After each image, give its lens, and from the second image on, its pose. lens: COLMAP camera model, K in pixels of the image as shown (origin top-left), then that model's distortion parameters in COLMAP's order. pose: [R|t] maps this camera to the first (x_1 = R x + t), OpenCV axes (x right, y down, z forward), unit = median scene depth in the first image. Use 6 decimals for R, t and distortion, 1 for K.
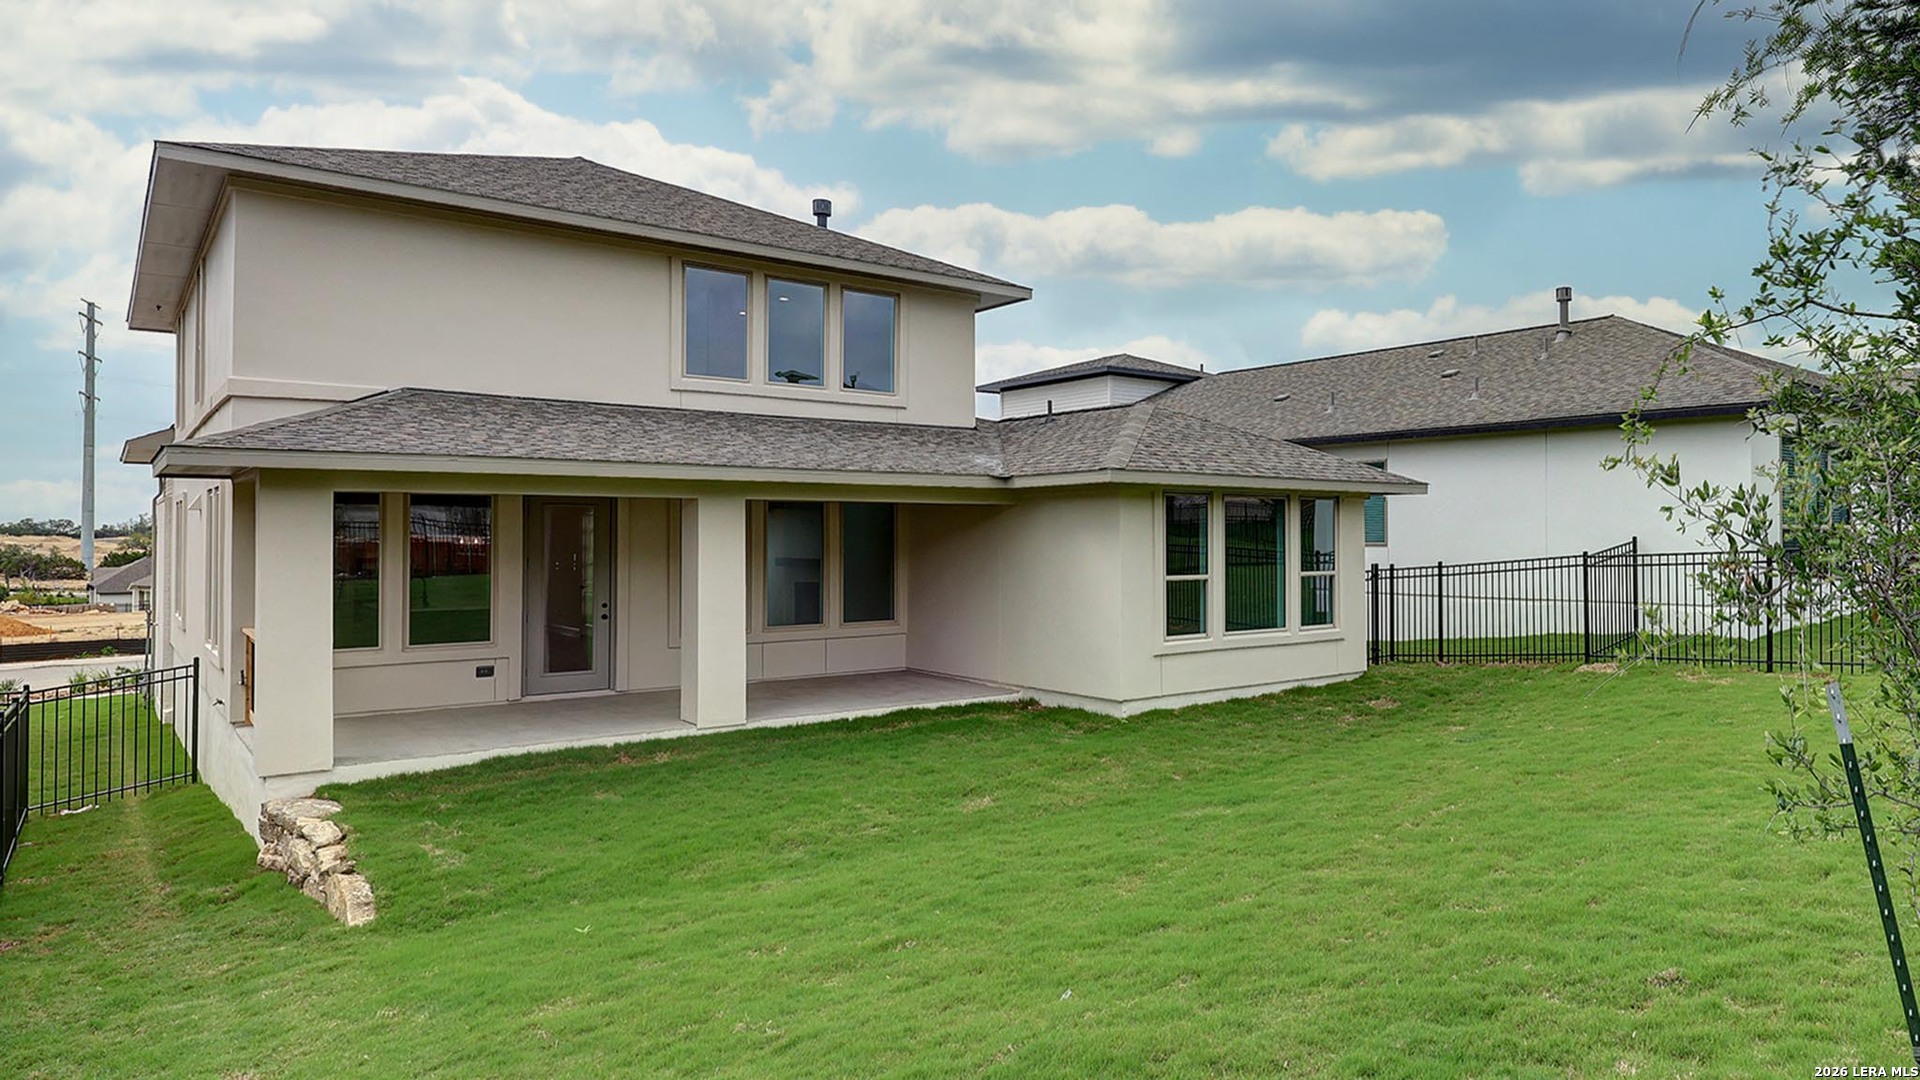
lens RADIAL K [[1160.1, 0, 960.0], [0, 1160.1, 540.0], [0, 0, 1]] dist [-0.000796, 0.000581]
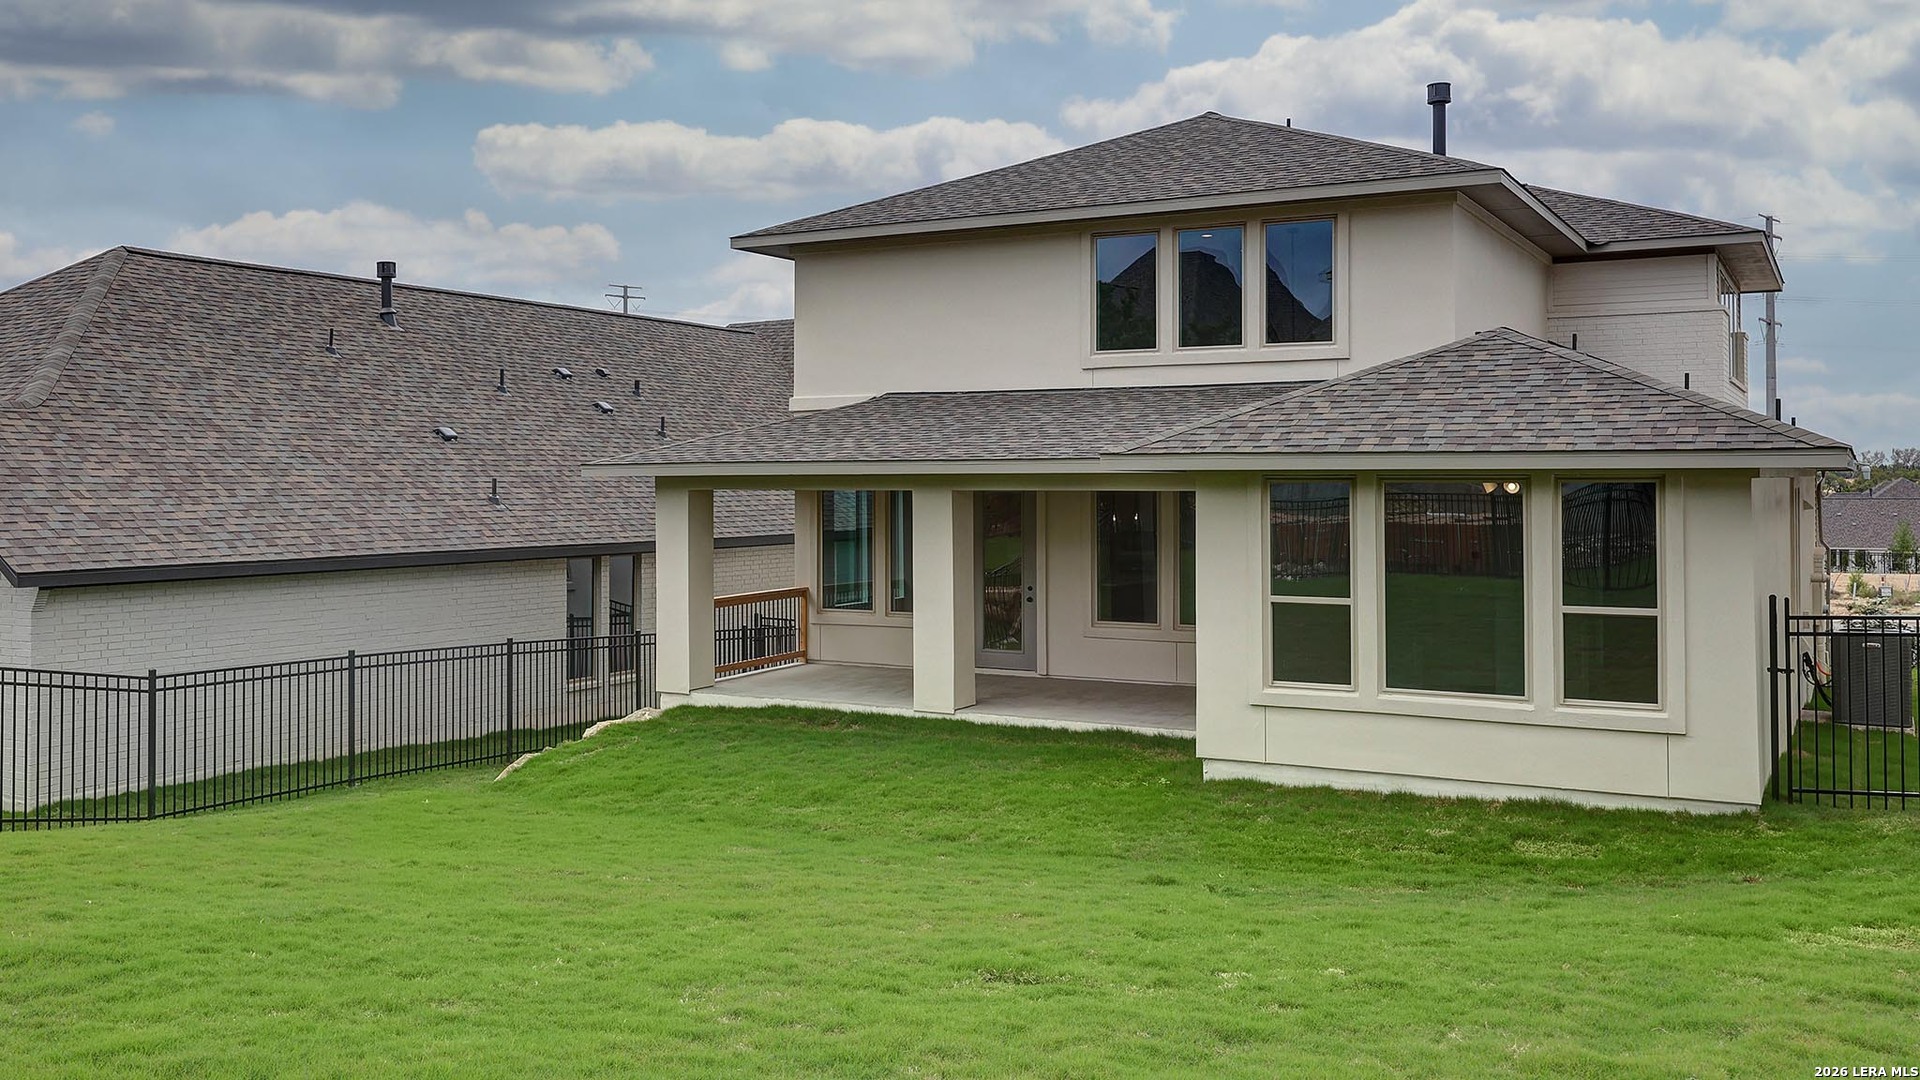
lens RADIAL K [[1410.1, 0, 960.0], [0, 1410.1, 540.0], [0, 0, 1]] dist [0.003109, 0.000045]
pose [[0.437845, 0.032038, -0.898479, 0.846477], [0.001627, 0.999335, 0.036427, -0.034289], [0.899049, -0.017411, 0.437502, 0.435844]]
